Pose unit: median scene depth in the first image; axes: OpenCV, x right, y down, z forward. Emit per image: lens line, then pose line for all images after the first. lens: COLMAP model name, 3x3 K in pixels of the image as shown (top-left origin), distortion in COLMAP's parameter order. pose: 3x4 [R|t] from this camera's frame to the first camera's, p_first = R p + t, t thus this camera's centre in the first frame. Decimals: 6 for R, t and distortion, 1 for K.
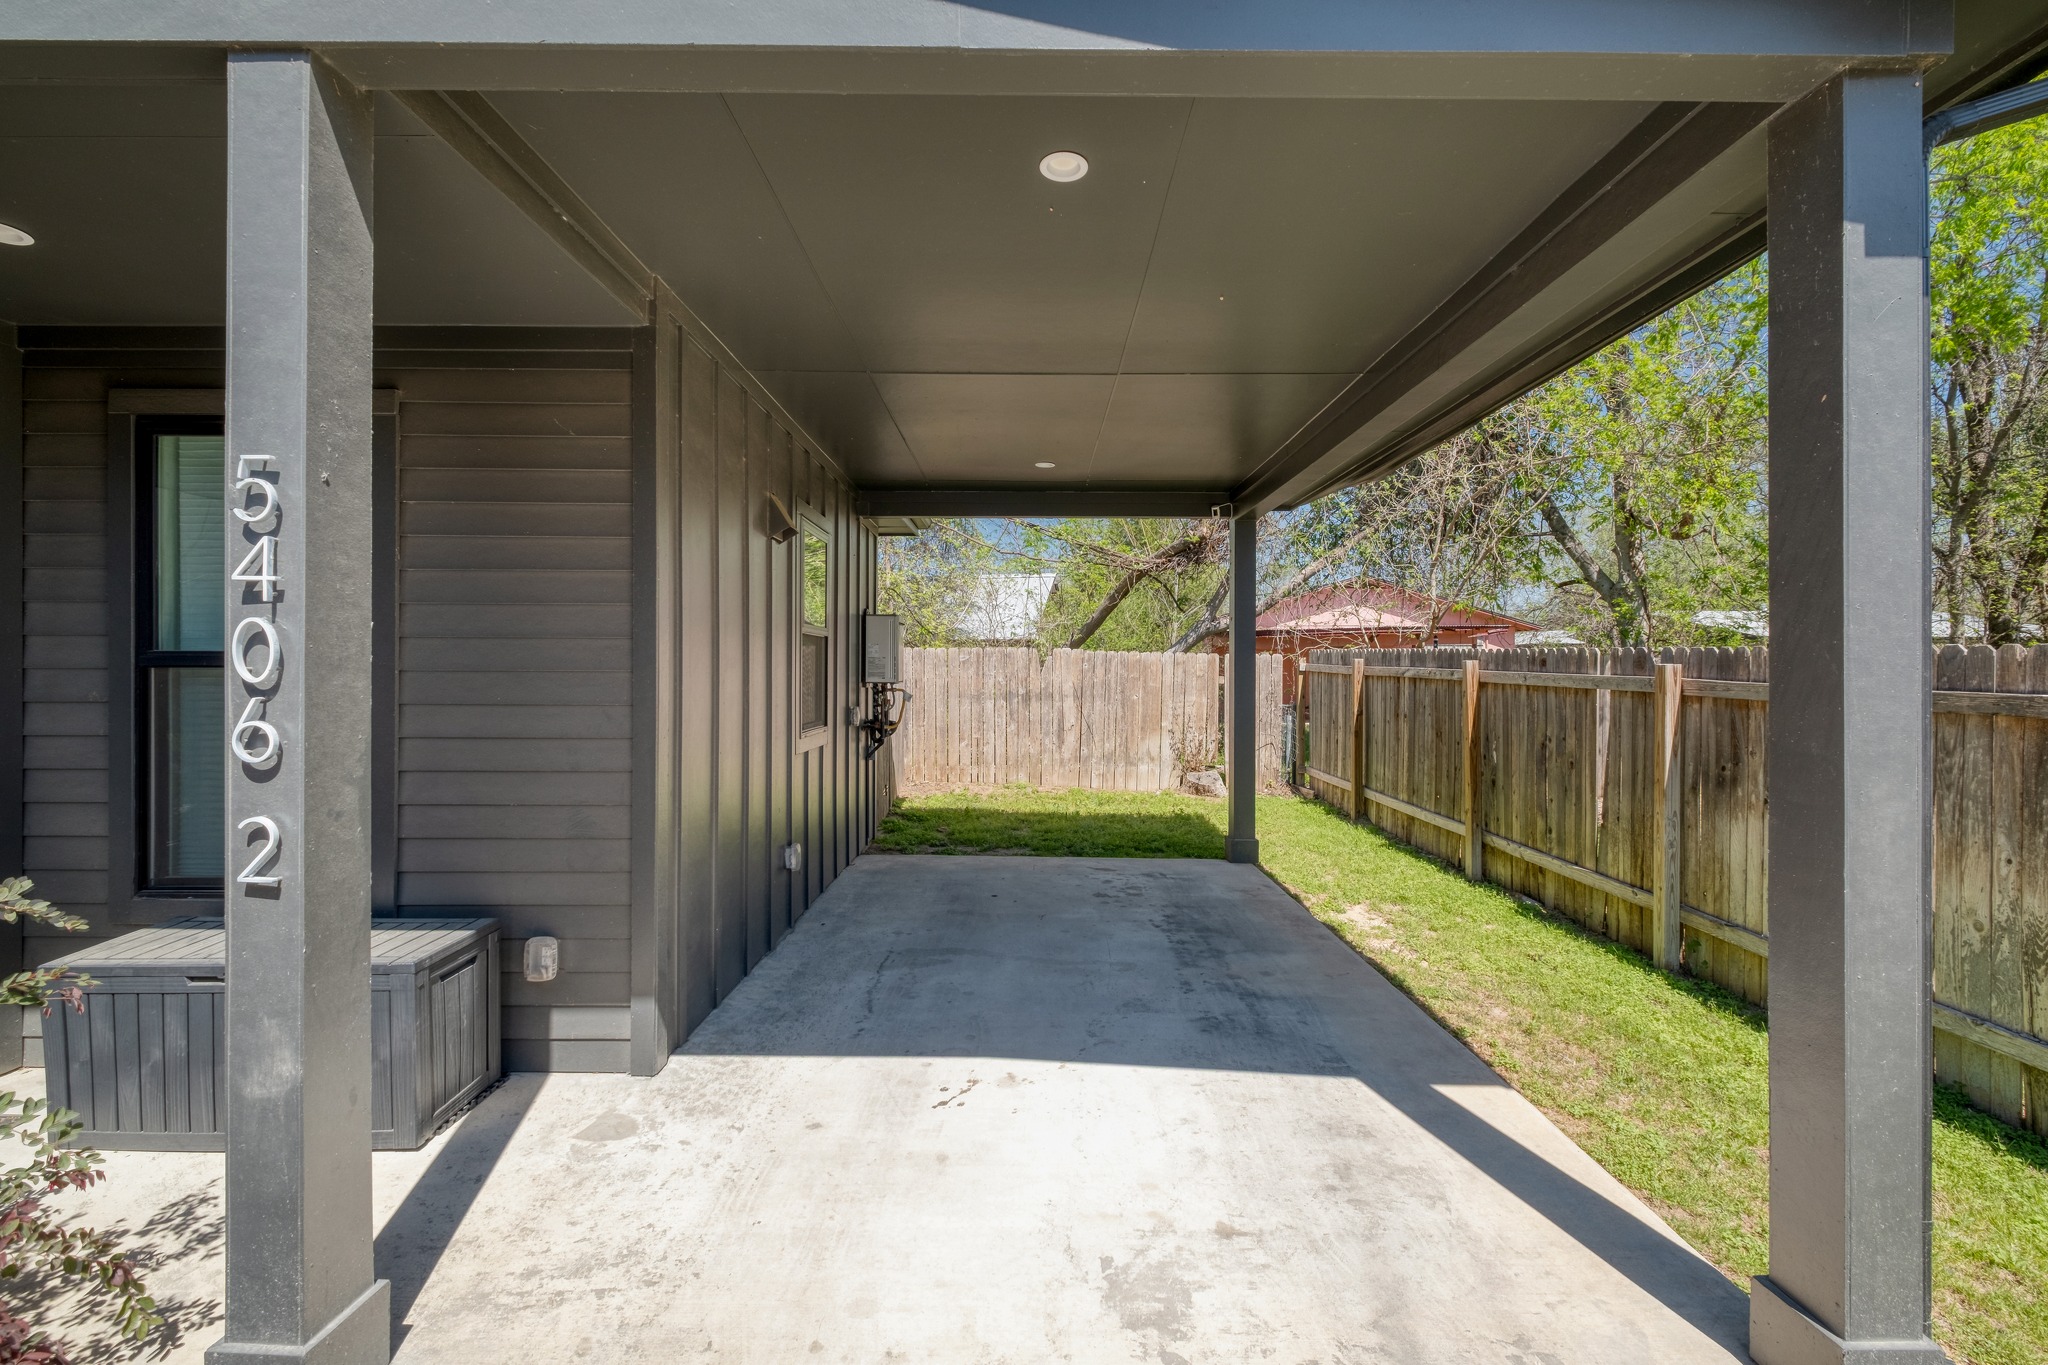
lens RADIAL K [[882.6, 0, 1029.4], [0, 882.6, 674.5], [0, 0, 1]] dist [0.005490, -0.002759]
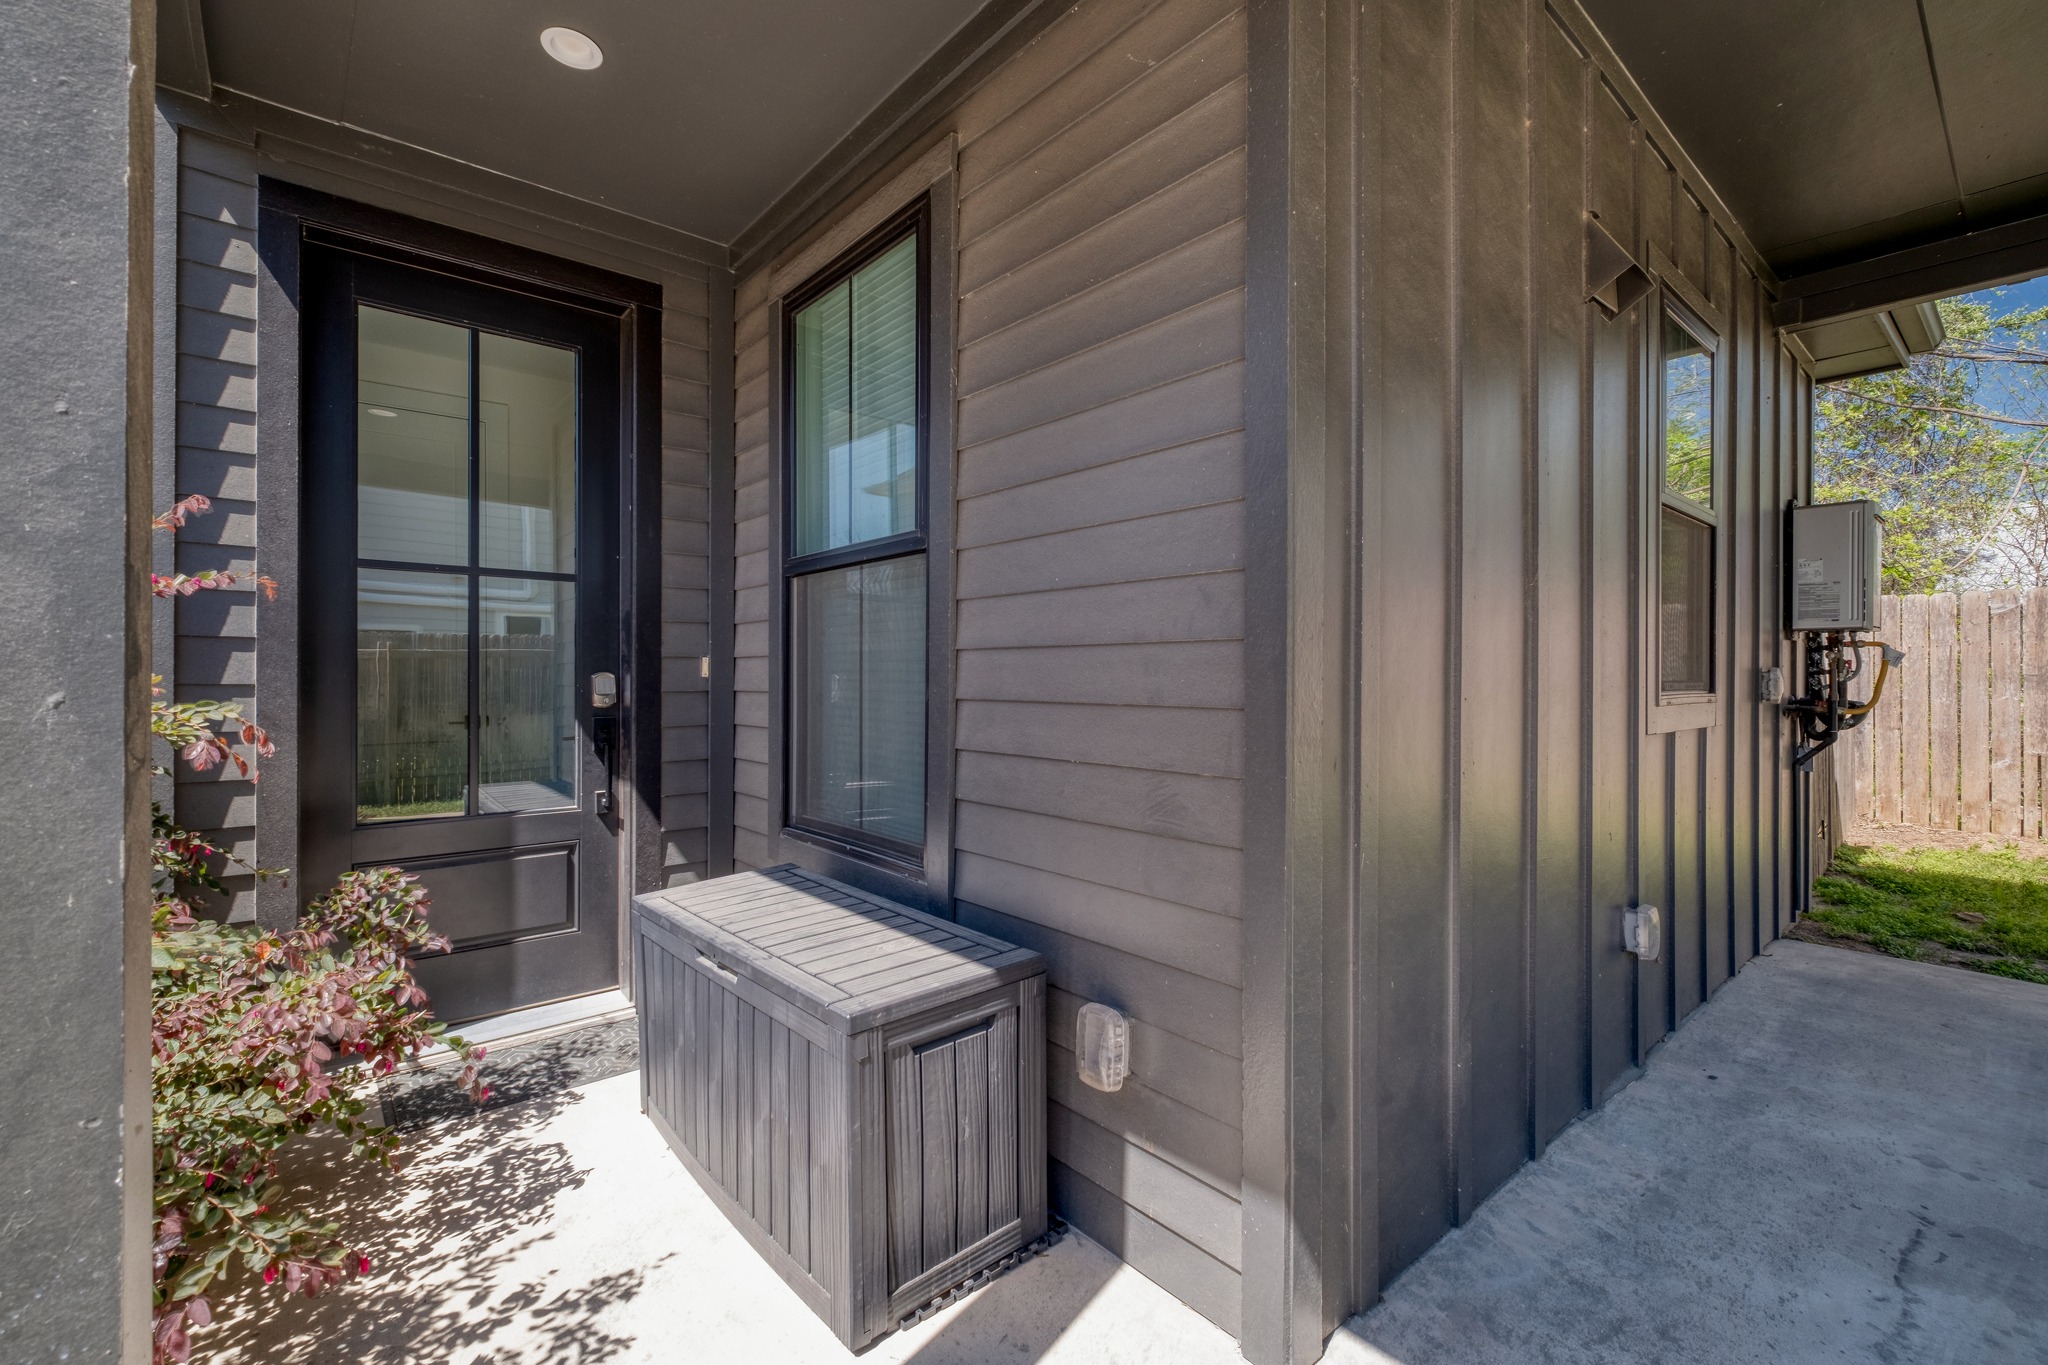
lens RADIAL K [[882.6, 0, 1031.0], [0, 882.6, 674.3], [0, 0, 1]] dist [0.005490, -0.002759]
pose [[0.650909, -0.004040, -0.759145, -0.111008], [-0.003036, 0.999964, -0.007925, 0.064449], [0.759150, 0.007463, 0.650873, 0.407031]]
